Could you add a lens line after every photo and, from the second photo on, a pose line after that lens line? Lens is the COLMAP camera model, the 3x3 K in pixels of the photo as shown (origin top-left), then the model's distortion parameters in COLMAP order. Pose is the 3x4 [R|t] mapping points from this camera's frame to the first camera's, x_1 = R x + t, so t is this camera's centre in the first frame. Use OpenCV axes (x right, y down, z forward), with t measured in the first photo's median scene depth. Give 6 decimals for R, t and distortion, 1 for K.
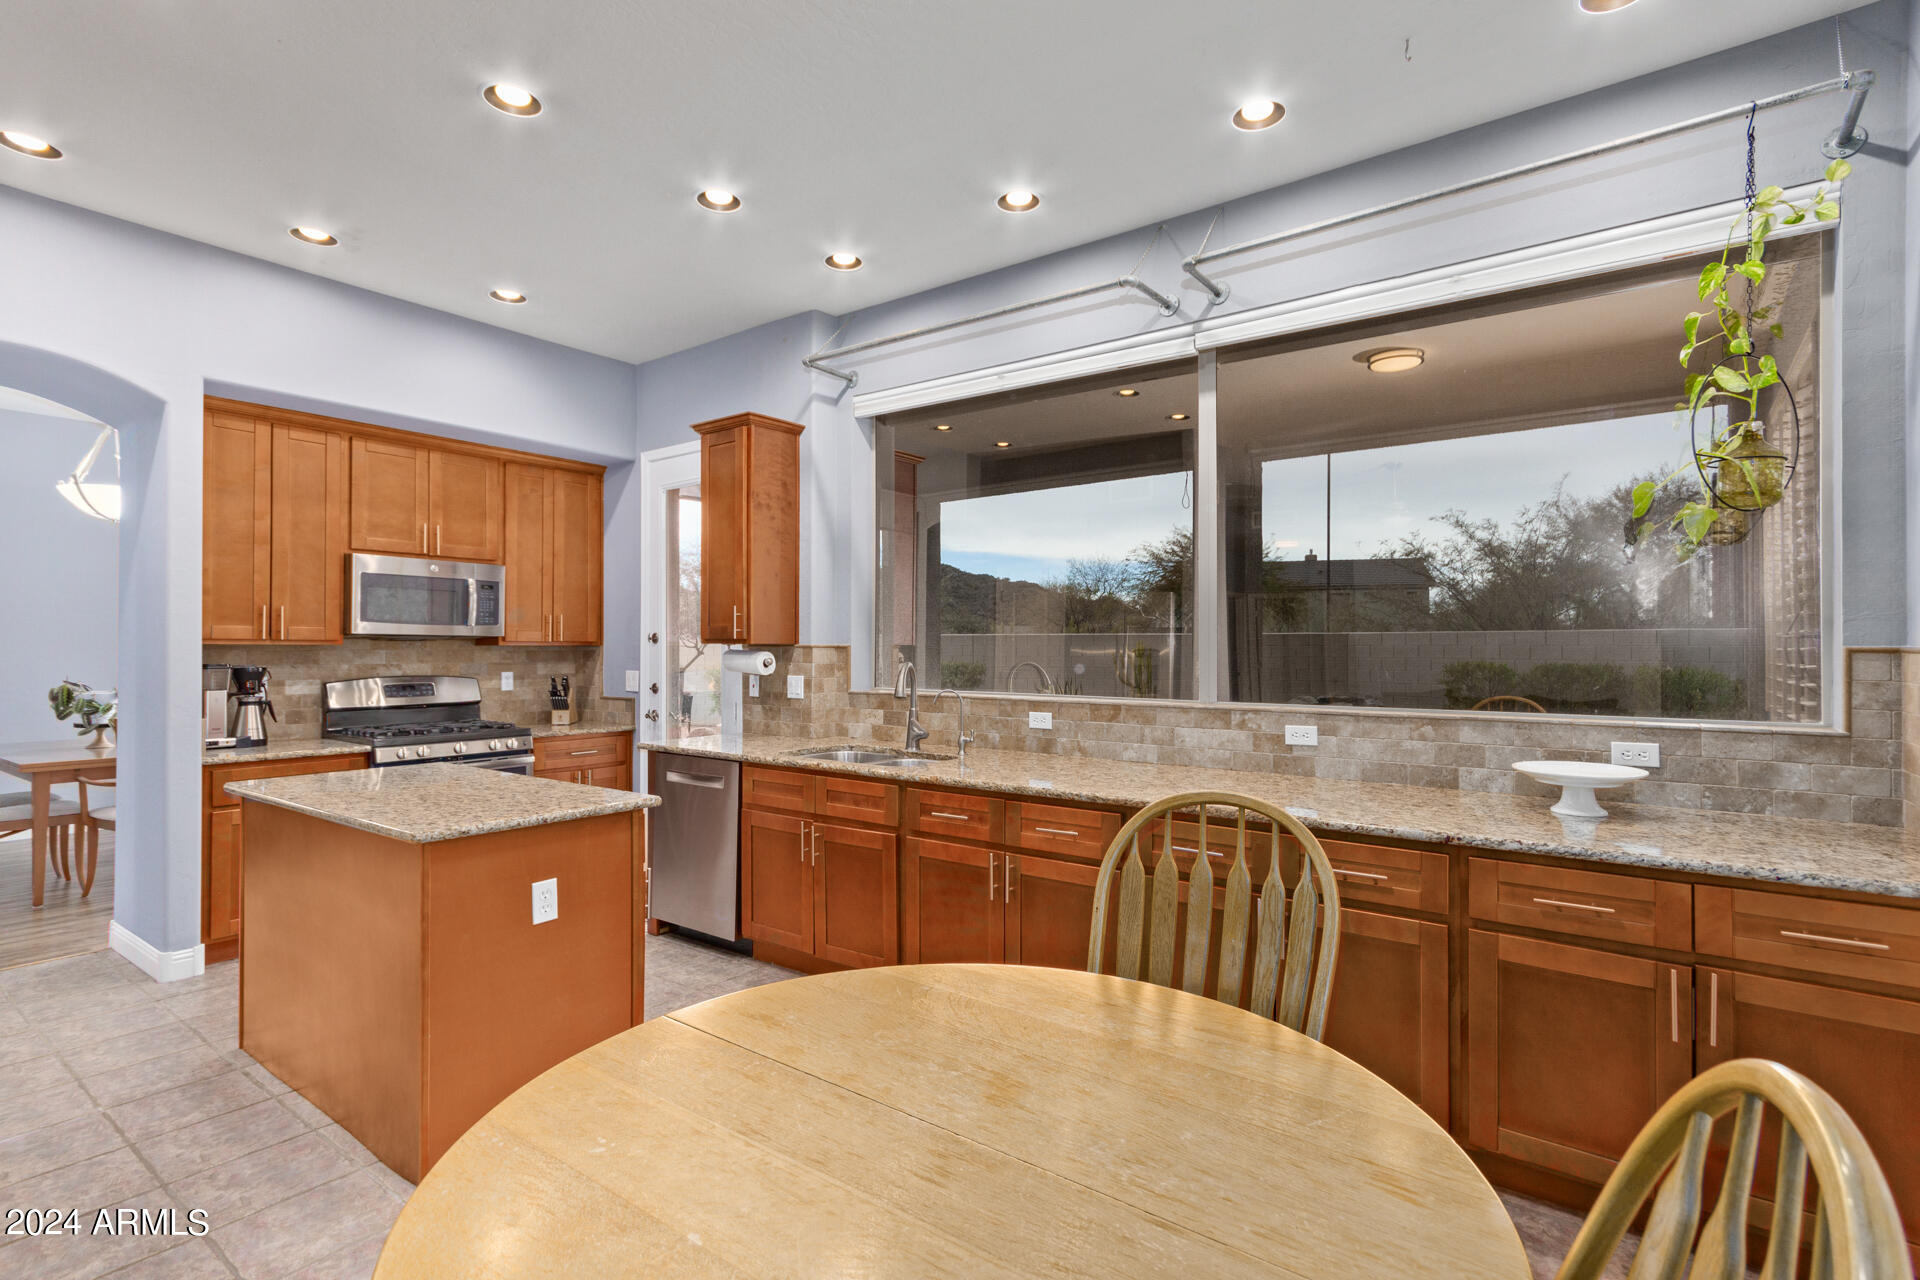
lens RADIAL K [[912.0, 0, 969.2], [0, 912.0, 642.3], [0, 0, 1]] dist [-0.000747, 0.006649]
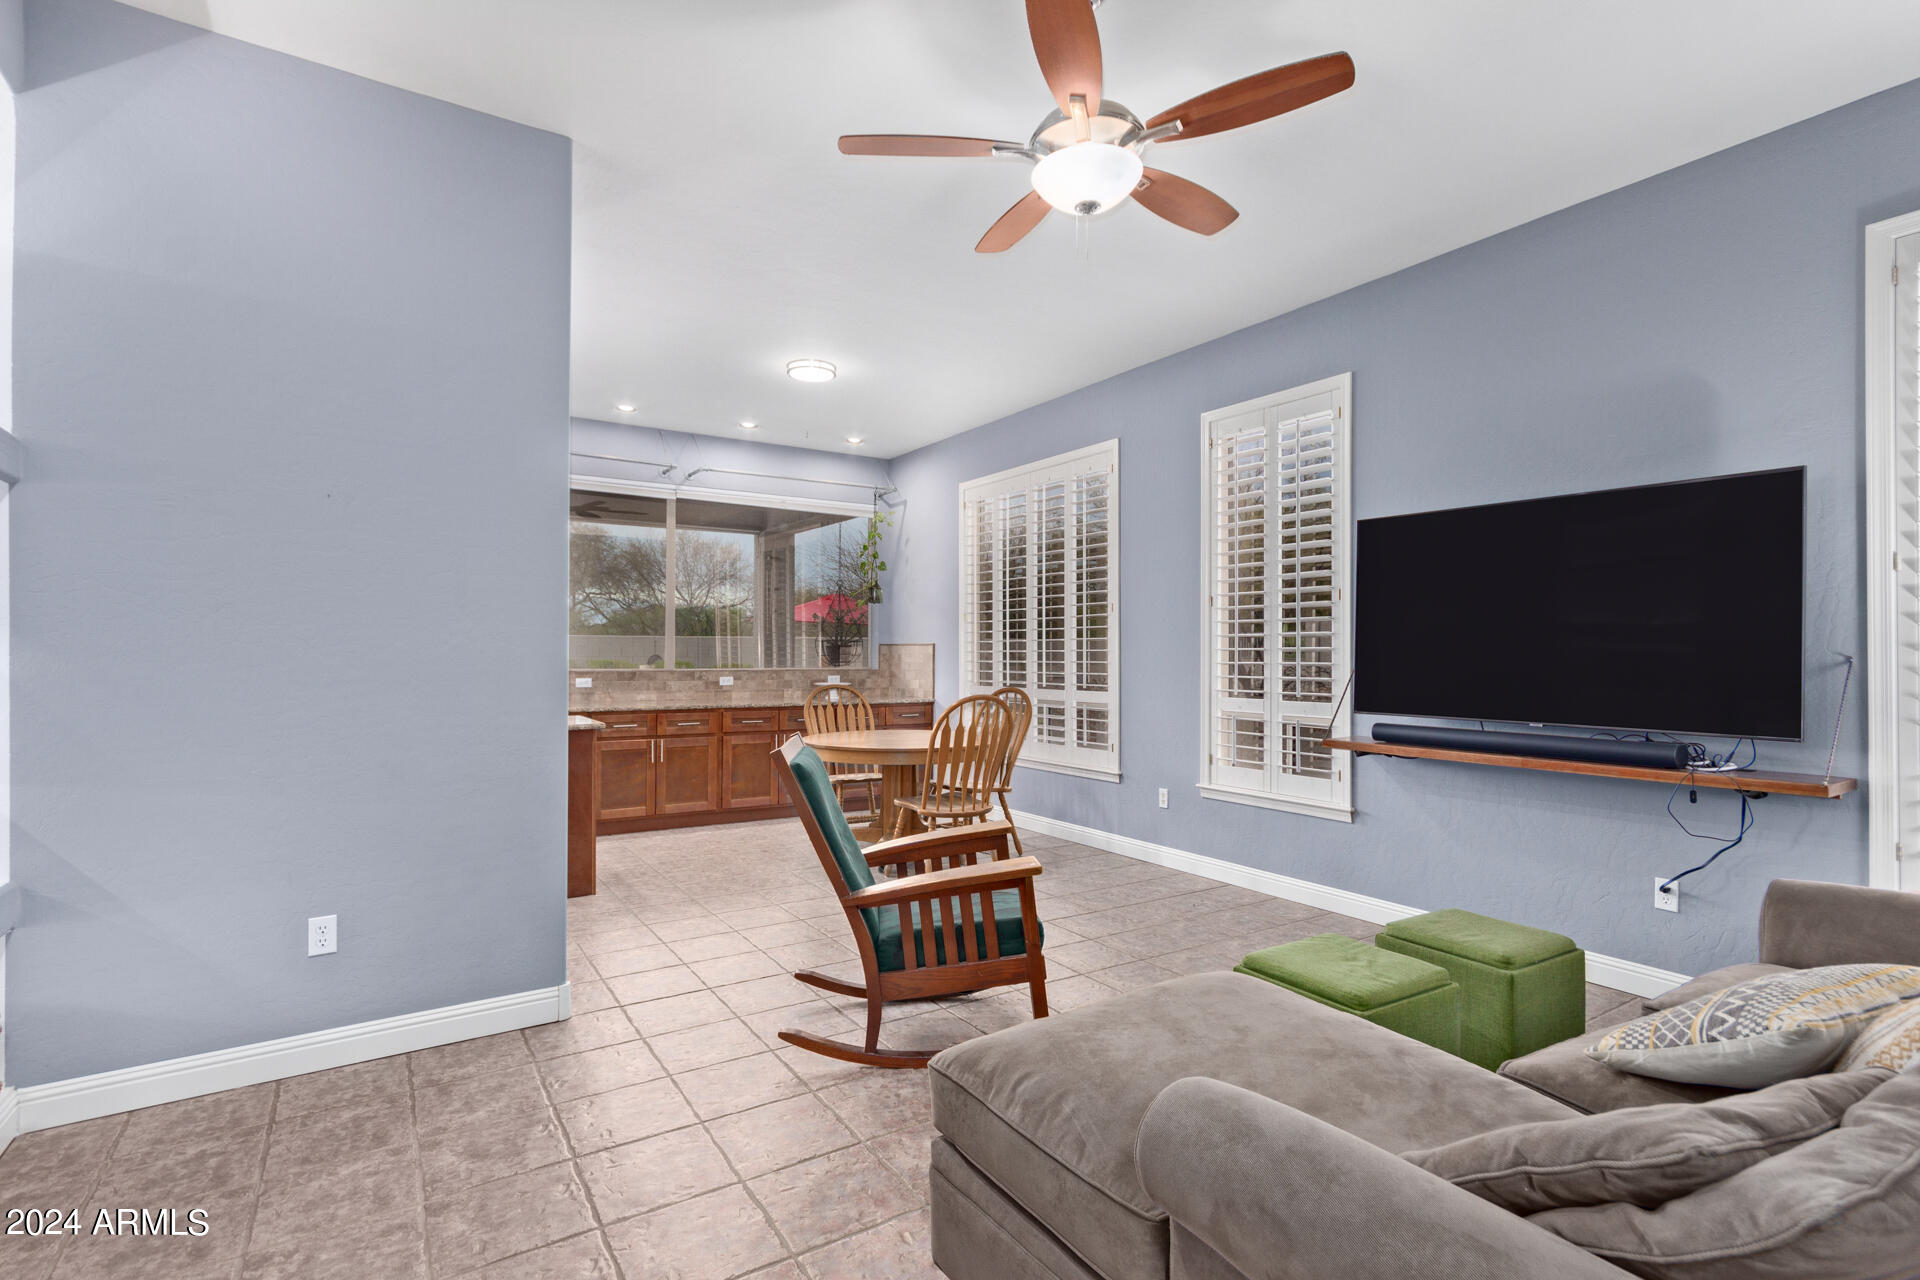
lens RADIAL K [[912.0, 0, 960.8], [0, 912.0, 643.8], [0, 0, 1]] dist [-0.000747, 0.006649]
pose [[0.357424, 0.009193, 0.933897, -1.129431], [-0.007841, 0.999946, -0.006842, 0.014226], [-0.933909, -0.004878, 0.357476, -0.267498]]
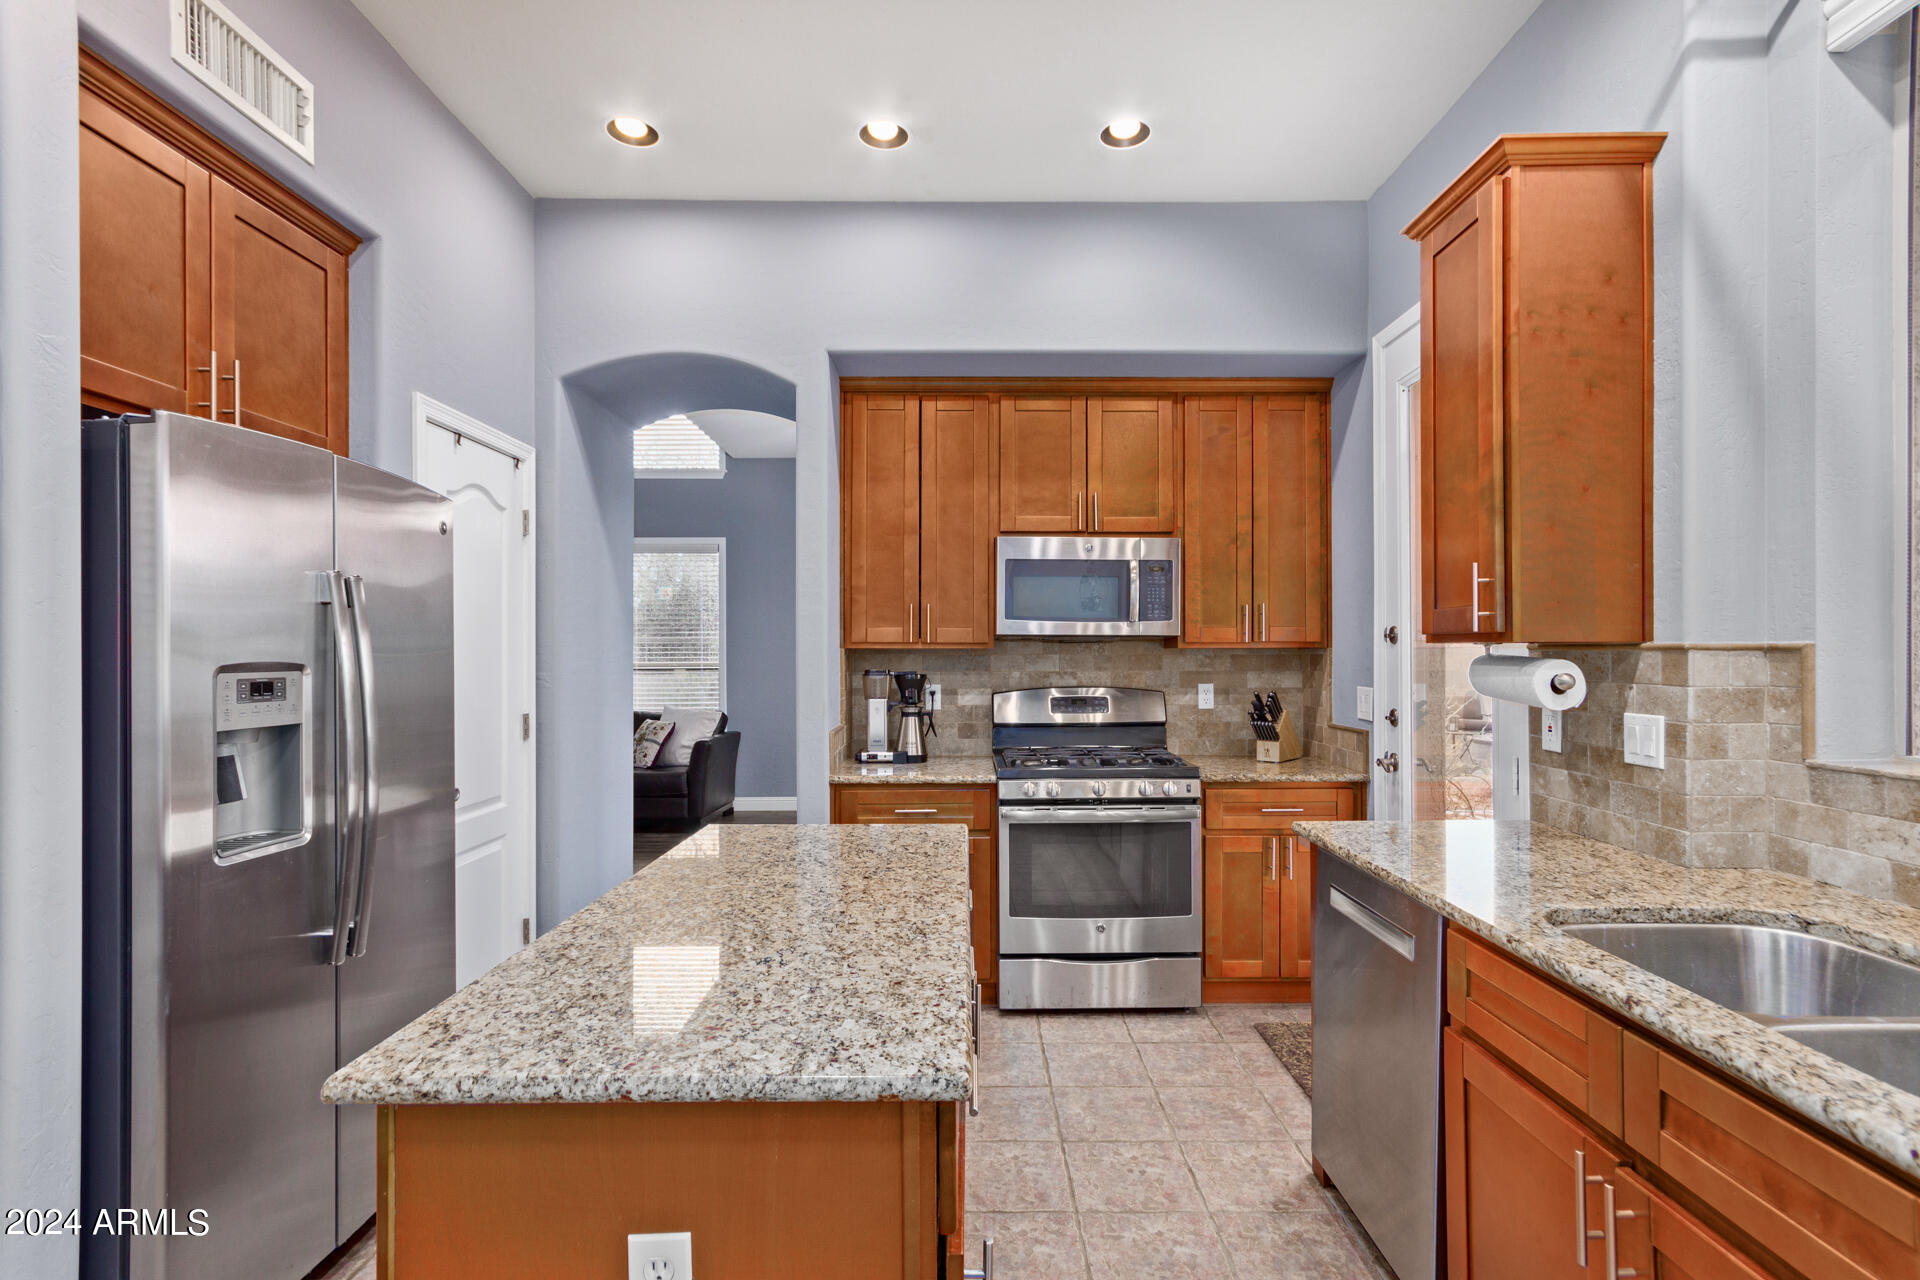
lens RADIAL K [[912.0, 0, 965.8], [0, 912.0, 647.3], [0, 0, 1]] dist [-0.000747, 0.006649]
pose [[0.599214, -0.004963, -0.800574, -0.034422], [0.006944, 0.999975, -0.001001, 0.002583], [0.800559, -0.004959, 0.599234, 0.482047]]
